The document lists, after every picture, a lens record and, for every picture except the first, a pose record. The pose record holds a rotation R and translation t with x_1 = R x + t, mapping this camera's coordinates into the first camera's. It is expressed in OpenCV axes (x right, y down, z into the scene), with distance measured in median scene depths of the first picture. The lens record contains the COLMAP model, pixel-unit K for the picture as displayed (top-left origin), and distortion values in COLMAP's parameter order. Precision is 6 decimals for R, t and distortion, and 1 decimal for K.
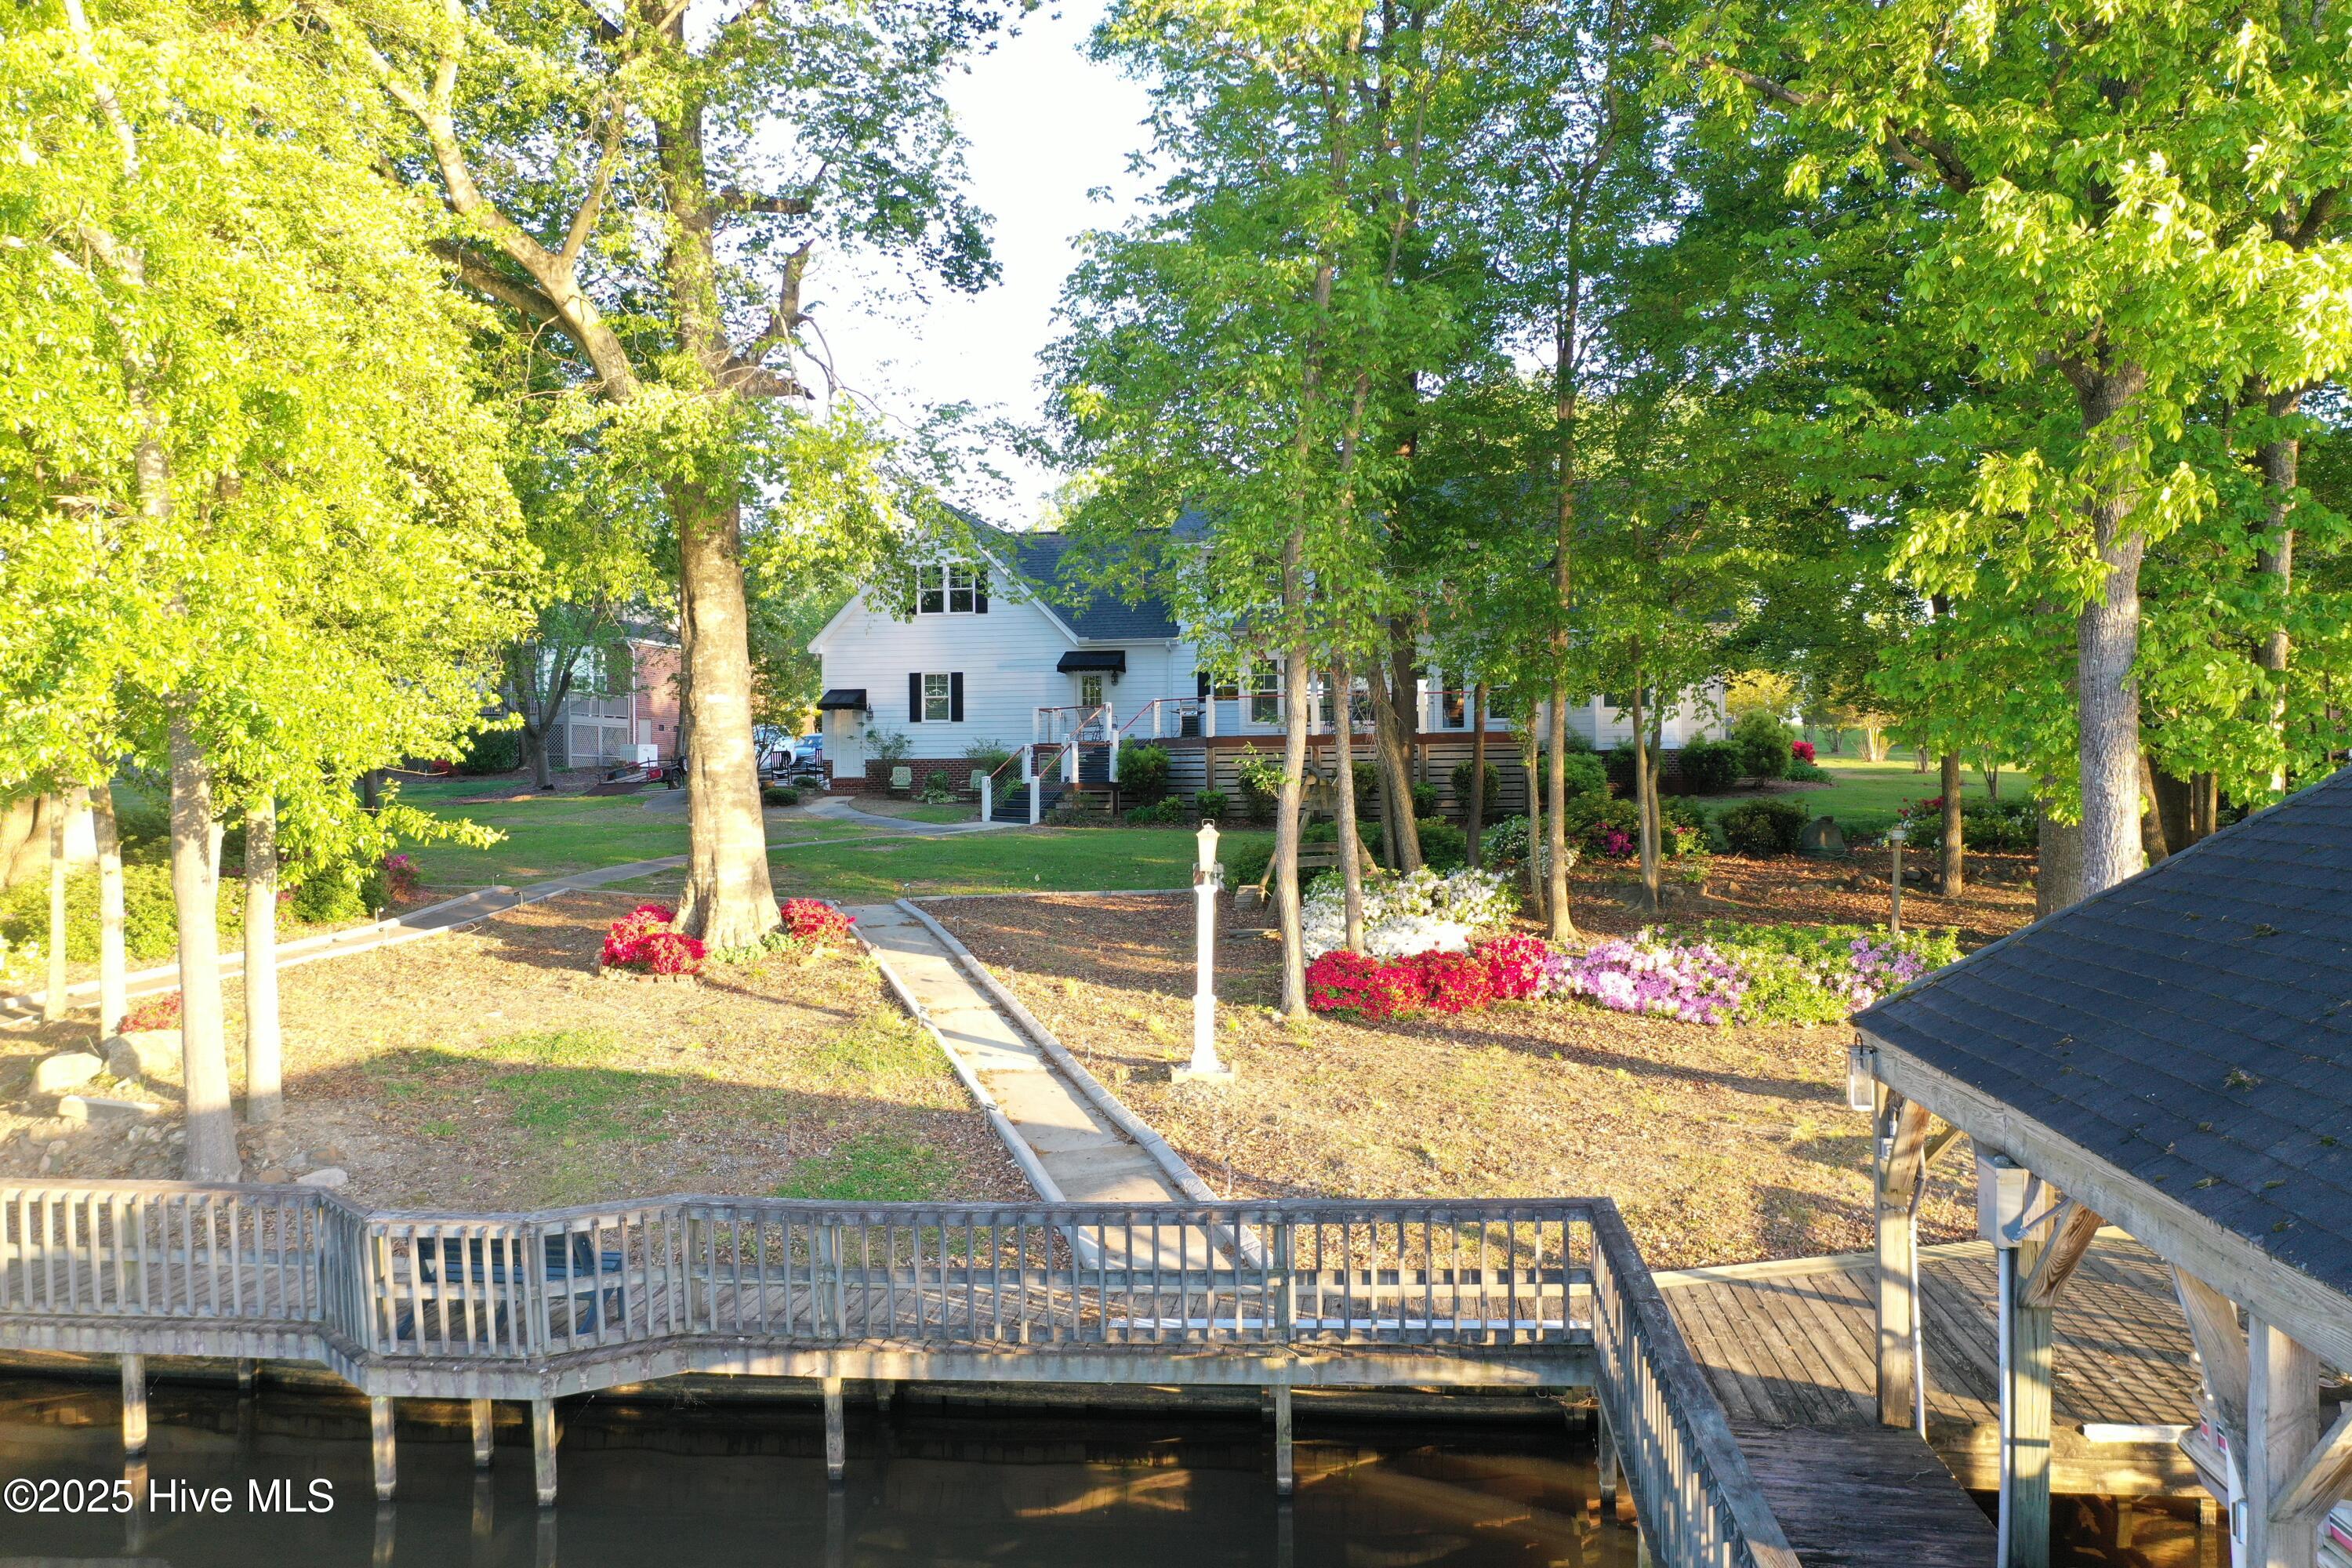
lens RADIAL K [[1857.9, 0, 1177.2], [0, 1857.9, 778.1], [0, 0, 1]] dist [0.006789, 0.000551]
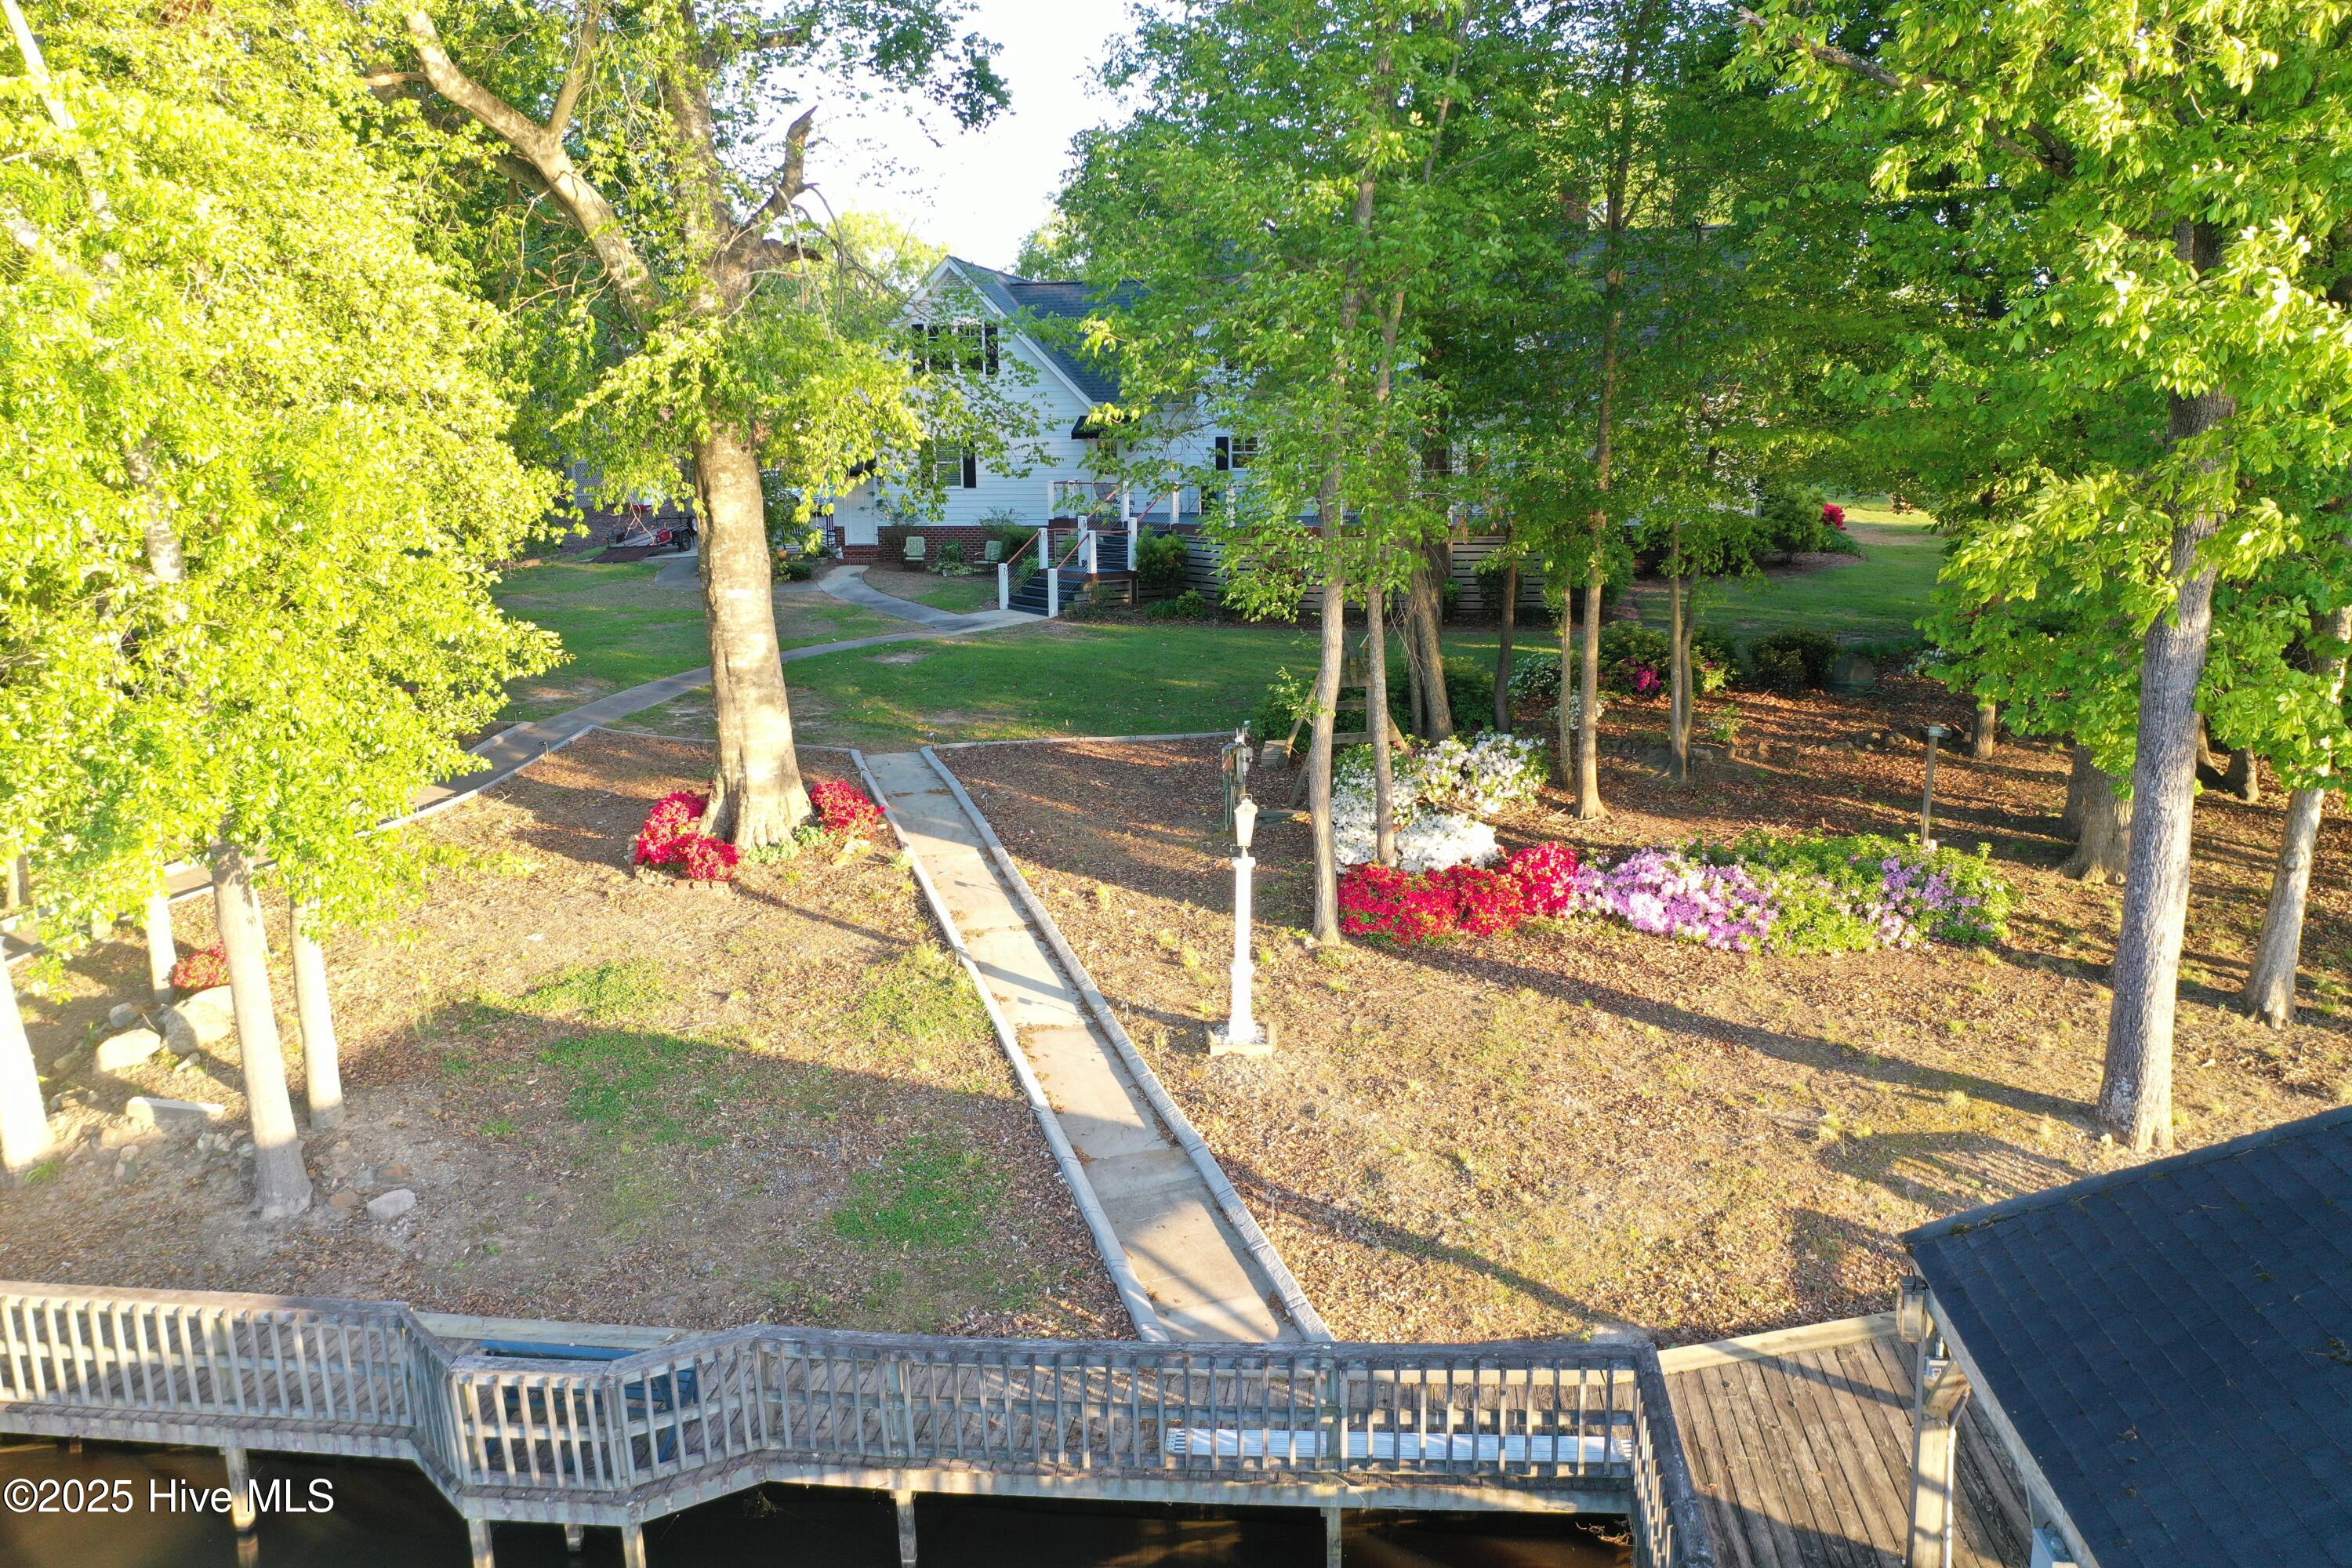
lens RADIAL K [[1857.9, 0, 1177.2], [0, 1857.9, 778.1], [0, 0, 1]] dist [0.006789, 0.000551]
pose [[0.999979, -0.004484, -0.004783, -0.013374], [0.005268, 0.983815, 0.179110, -0.144881], [0.003903, -0.179132, 0.983817, 0.021948]]
